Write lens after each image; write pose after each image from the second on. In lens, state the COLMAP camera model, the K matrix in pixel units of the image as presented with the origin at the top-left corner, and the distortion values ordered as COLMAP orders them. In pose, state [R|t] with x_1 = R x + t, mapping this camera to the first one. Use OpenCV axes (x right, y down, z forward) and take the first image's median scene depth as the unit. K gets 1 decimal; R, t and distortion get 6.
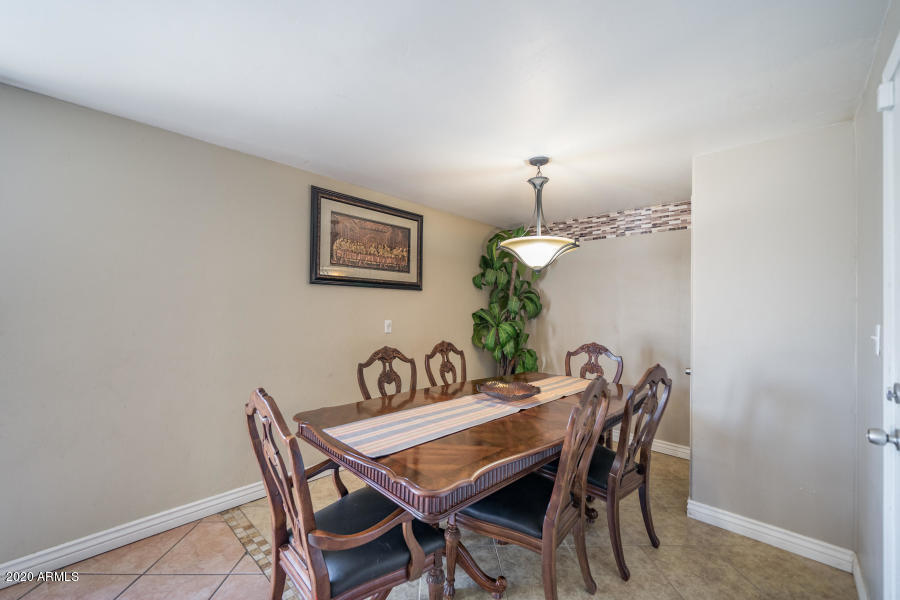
lens RADIAL K [[356.2, 0, 449.4], [0, 356.2, 303.2], [0, 0, 1]] dist [-0.019905, 0.000091]
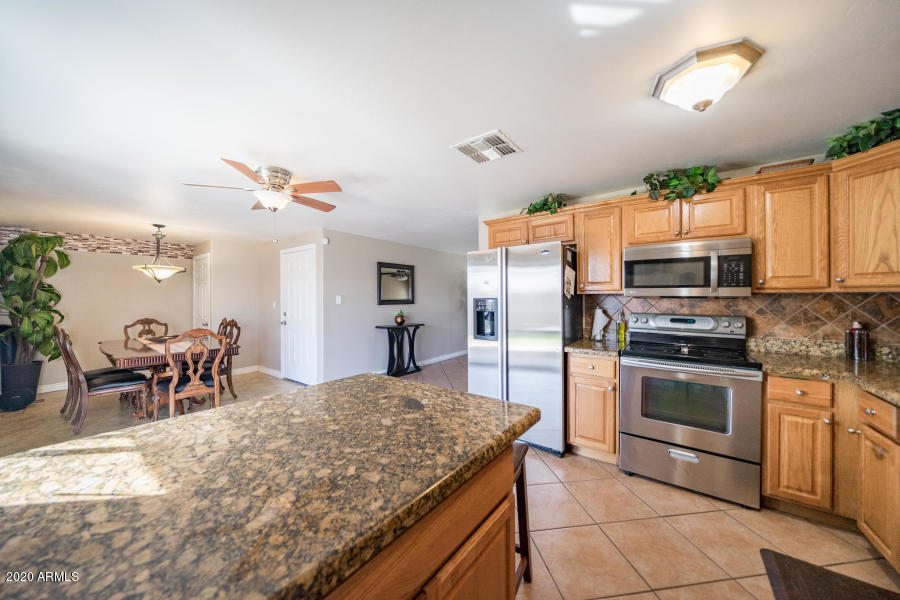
lens RADIAL K [[311.3, 0, 442.8], [0, 311.3, 298.2], [0, 0, 1]] dist [-0.004603, 0.000355]
pose [[-0.118393, -0.018301, 0.992798, -1.297711], [-0.012536, 0.999778, 0.016935, -0.033652], [-0.992888, -0.010440, -0.118596, -0.292005]]
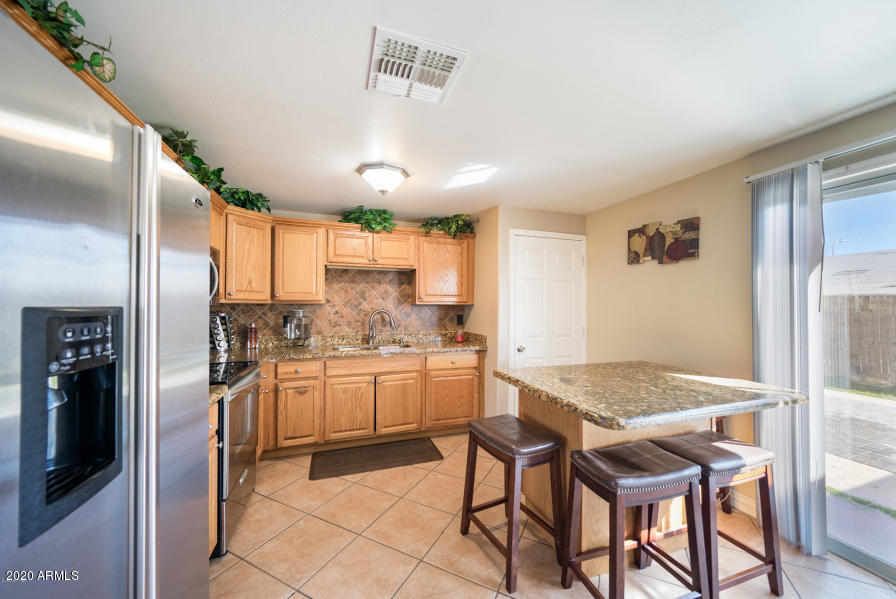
lens RADIAL K [[329.5, 0, 449.1], [0, 329.5, 302.7], [0, 0, 1]] dist [0.000687, 0.000001]
pose [[-0.449259, -0.030002, -0.892897, -0.244761], [0.001238, 0.999414, -0.034204, -0.014182], [0.893400, -0.016472, -0.448959, -0.219256]]
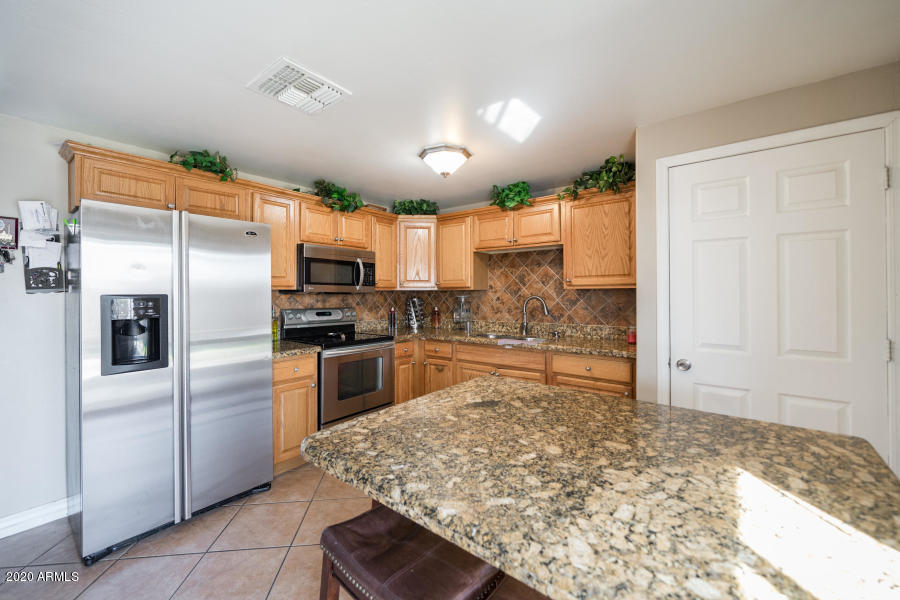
lens RADIAL K [[361.9, 0, 444.6], [0, 361.9, 292.0], [0, 0, 1]] dist [-0.000585, -0.000811]
pose [[-0.995432, -0.012533, -0.094646, -0.807342], [-0.010829, 0.999770, -0.018502, -0.017615], [0.094857, -0.017392, -0.995339, 0.132330]]
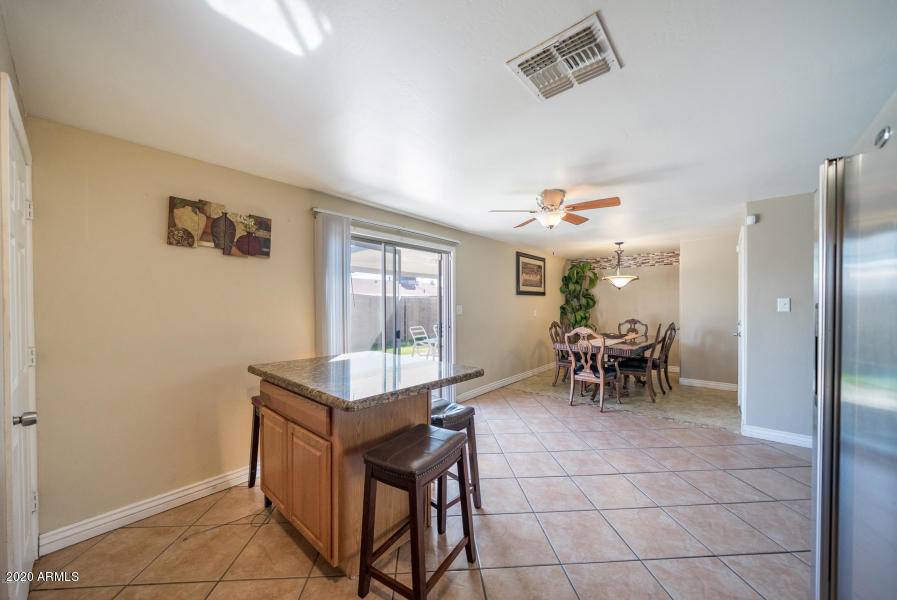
lens RADIAL K [[328.4, 0, 455.1], [0, 328.4, 306.3], [0, 0, 1]] dist [-0.012100, 0.000112]
pose [[0.996964, -0.023200, 0.074332, -0.817219], [0.021492, 0.999488, 0.023698, -0.034862], [-0.074843, -0.022029, 0.996952, -0.908122]]
